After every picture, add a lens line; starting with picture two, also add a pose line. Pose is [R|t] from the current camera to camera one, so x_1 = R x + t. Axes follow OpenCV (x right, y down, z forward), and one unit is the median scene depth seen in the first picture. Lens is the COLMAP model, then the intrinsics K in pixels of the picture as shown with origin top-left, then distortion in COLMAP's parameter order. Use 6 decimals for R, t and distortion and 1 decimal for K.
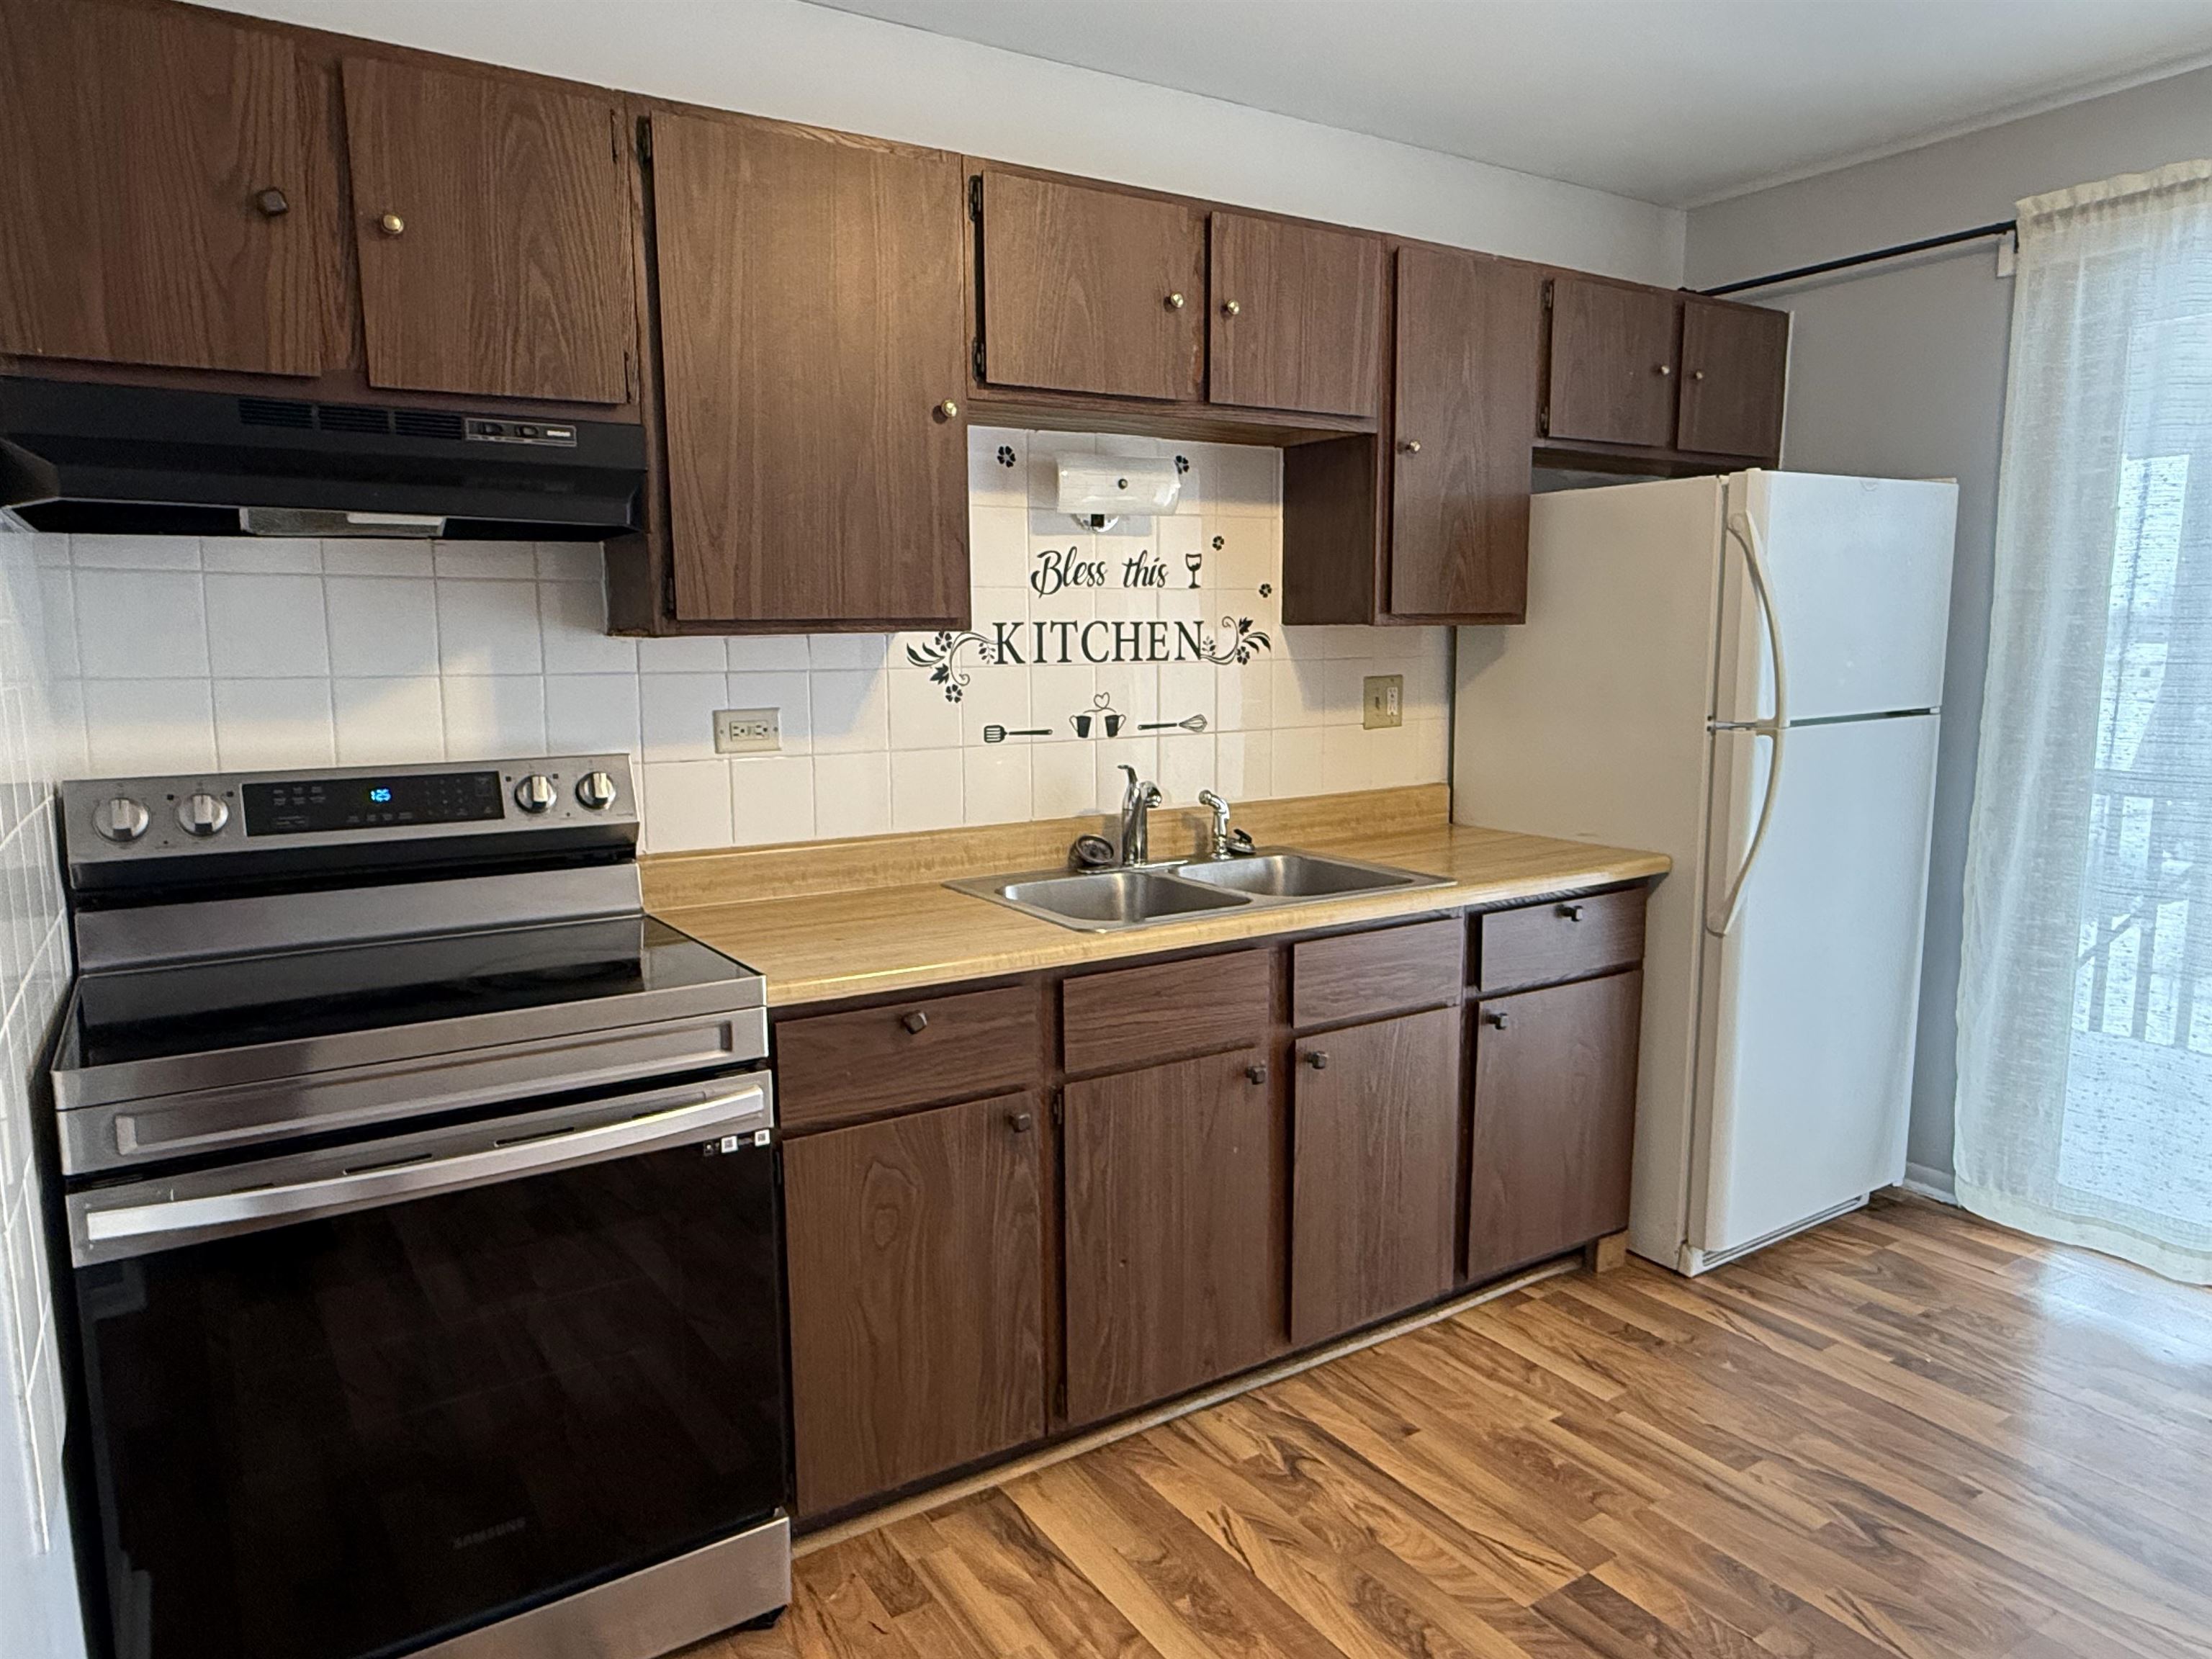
lens RADIAL K [[1406.2, 0, 1089.3], [0, 1406.2, 828.3], [0, 0, 1]] dist [-0.002386, 0.004446]
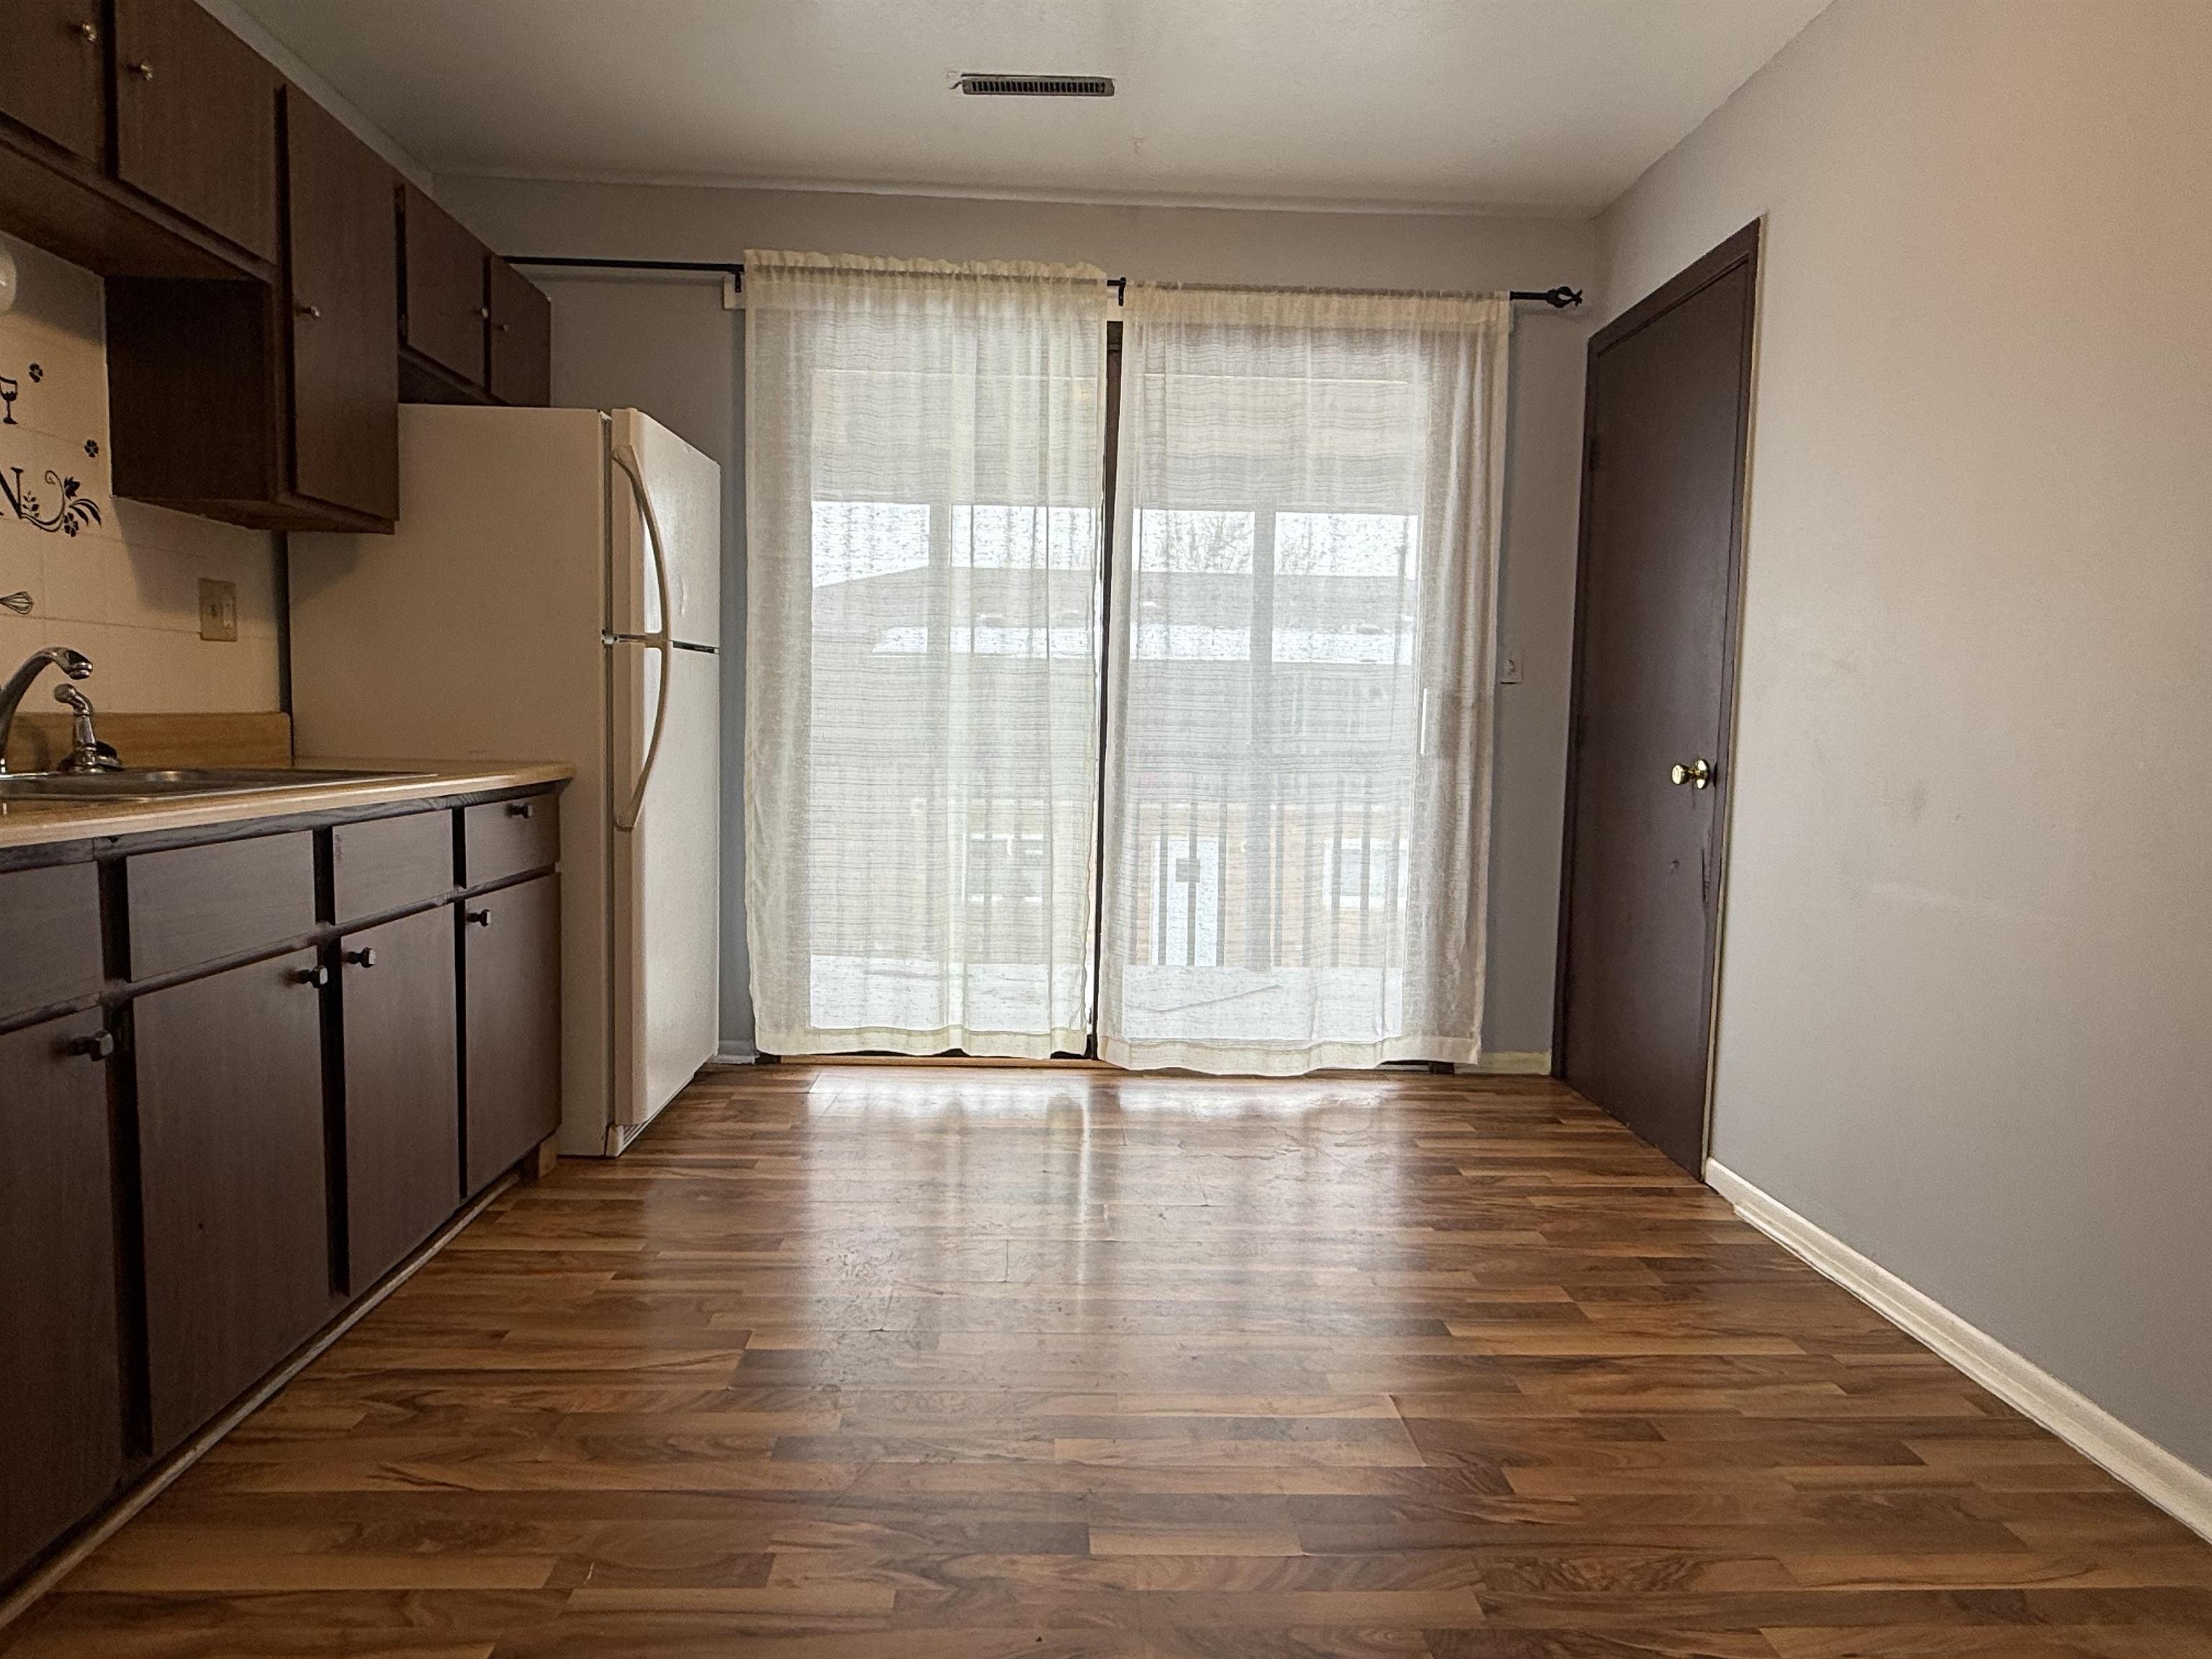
lens RADIAL K [[1406.2, 0, 1096.2], [0, 1406.2, 839.0], [0, 0, 1]] dist [-0.002386, 0.004446]
pose [[0.501567, -0.052826, 0.863505, -0.306556], [0.095477, 0.995417, 0.005438, 0.108066], [-0.859834, 0.079717, 0.504311, 0.126160]]
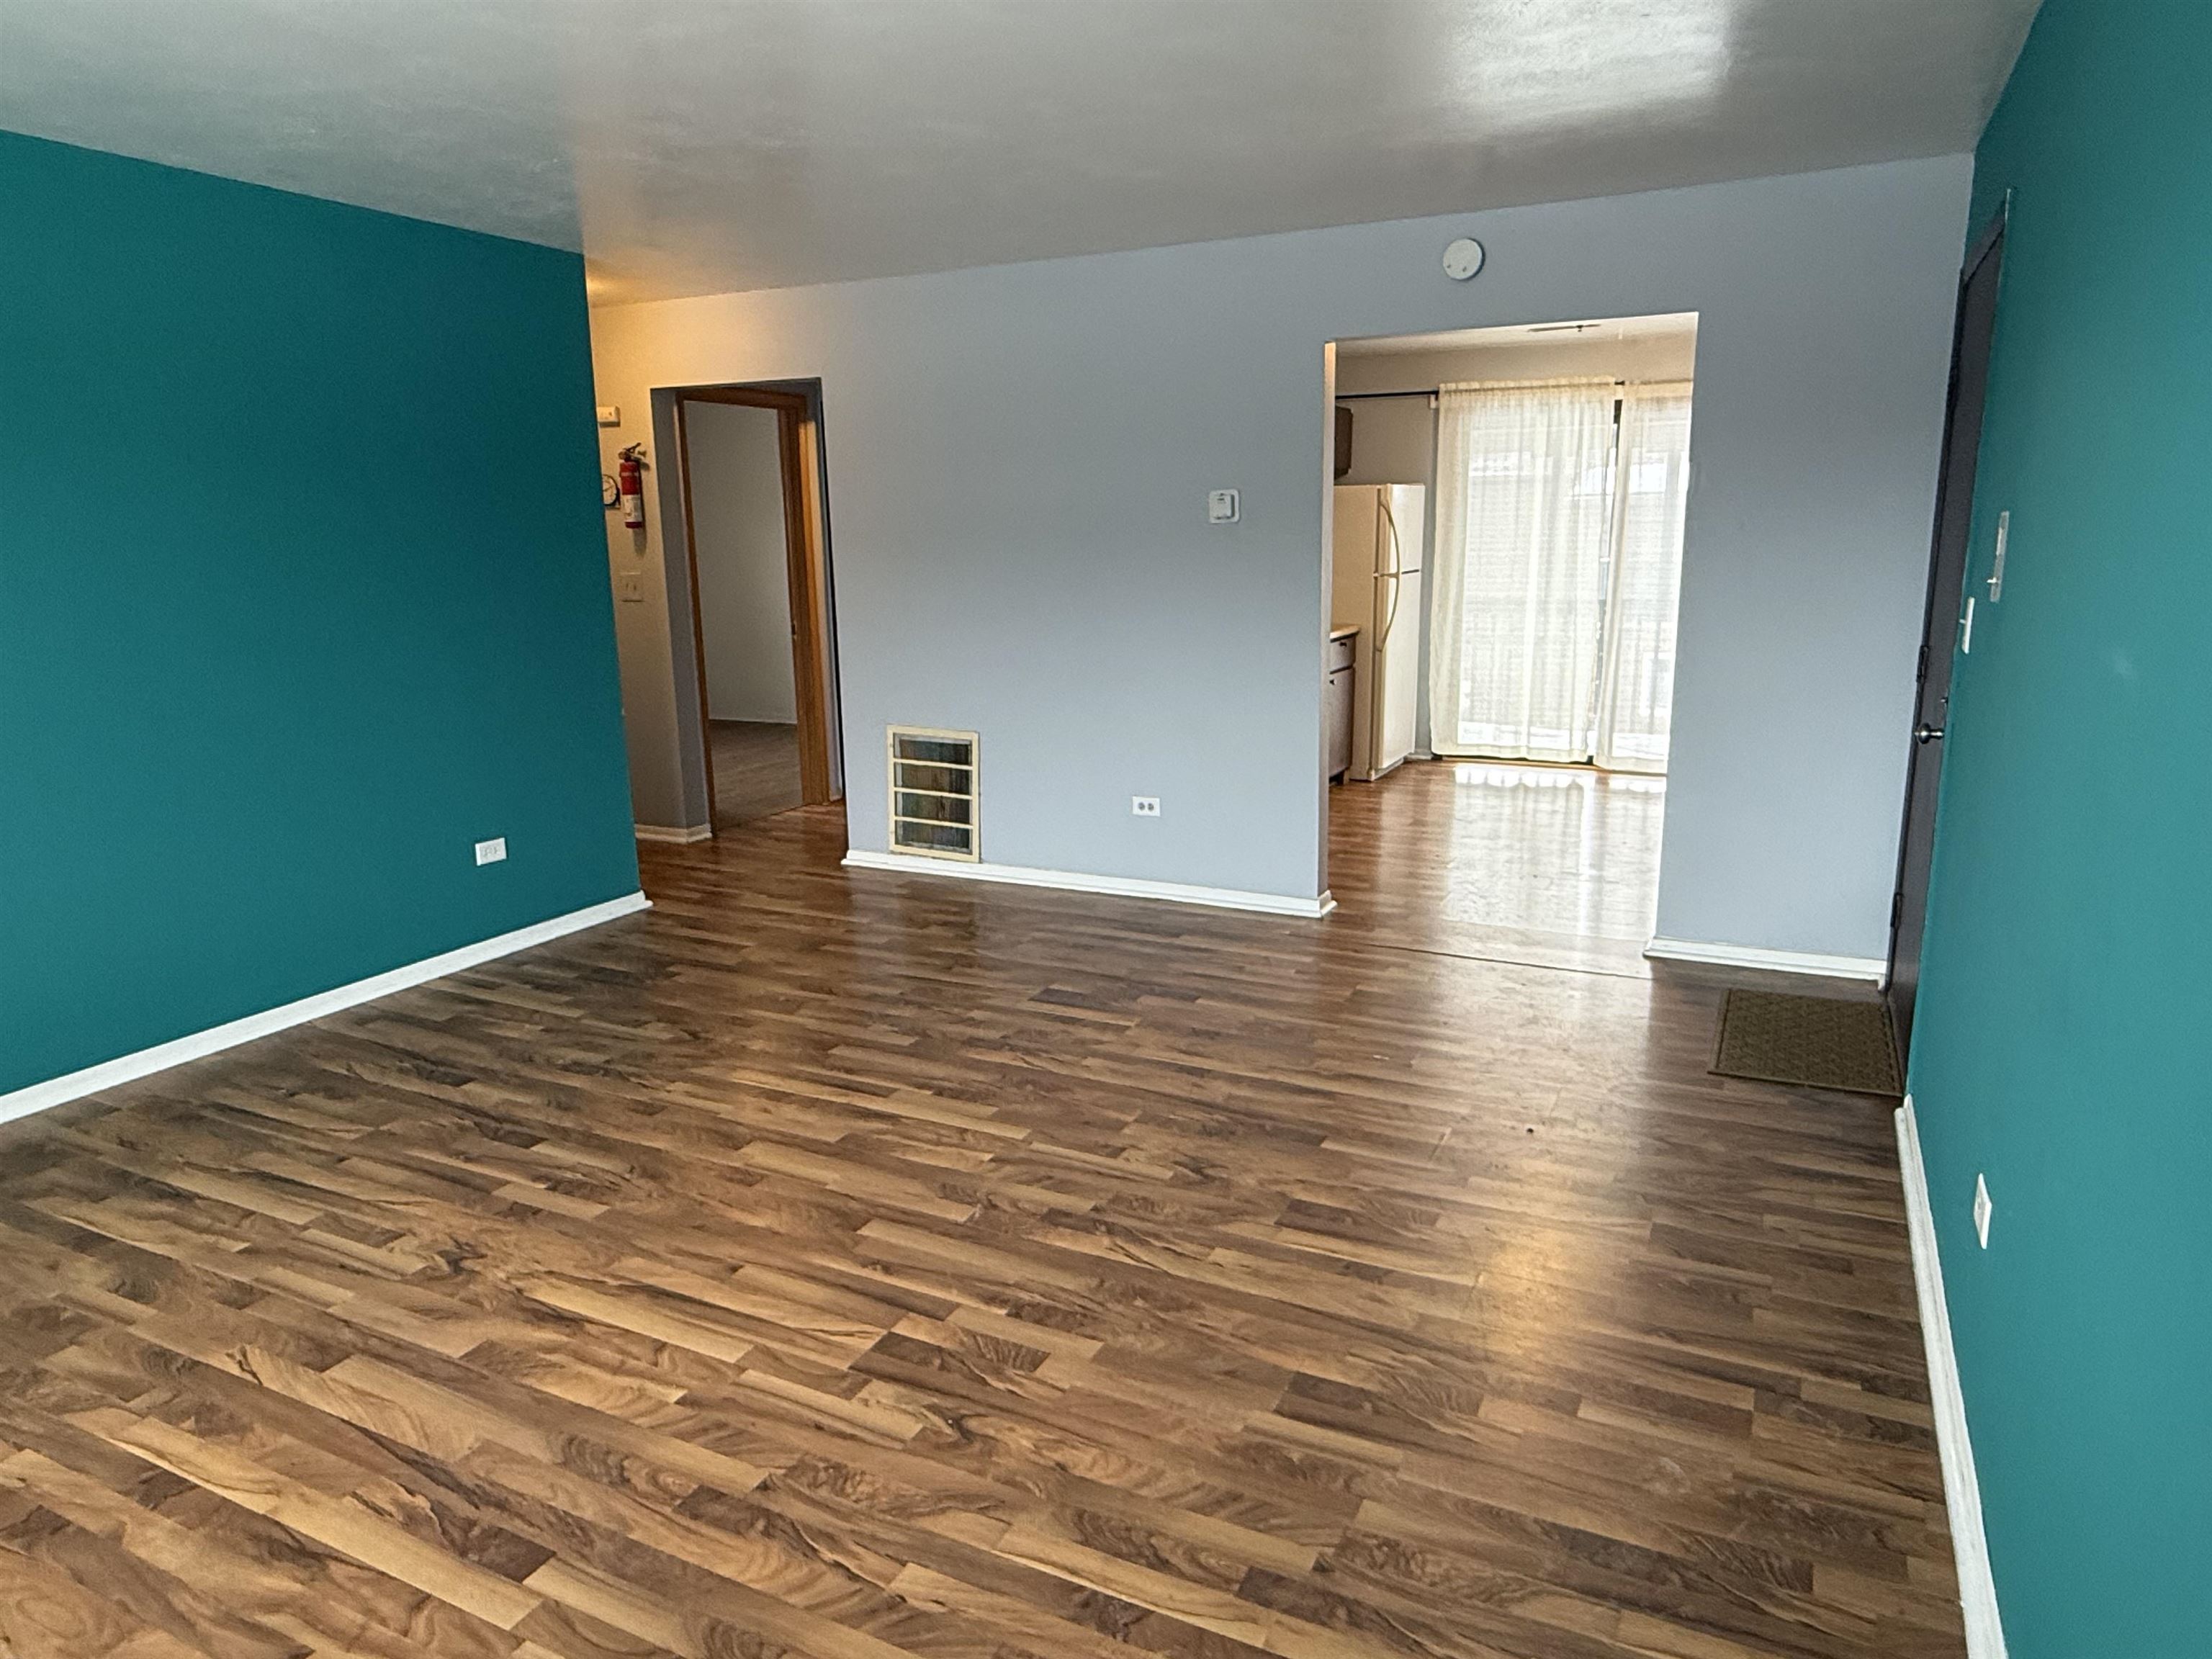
lens RADIAL K [[1406.2, 0, 1088.4], [0, 1406.2, 837.7], [0, 0, 1]] dist [-0.002386, 0.004446]
pose [[0.855977, -0.113231, 0.504462, -1.440085], [0.078897, 0.992903, 0.088992, 0.143608], [-0.510958, -0.036374, 0.858836, -1.068018]]
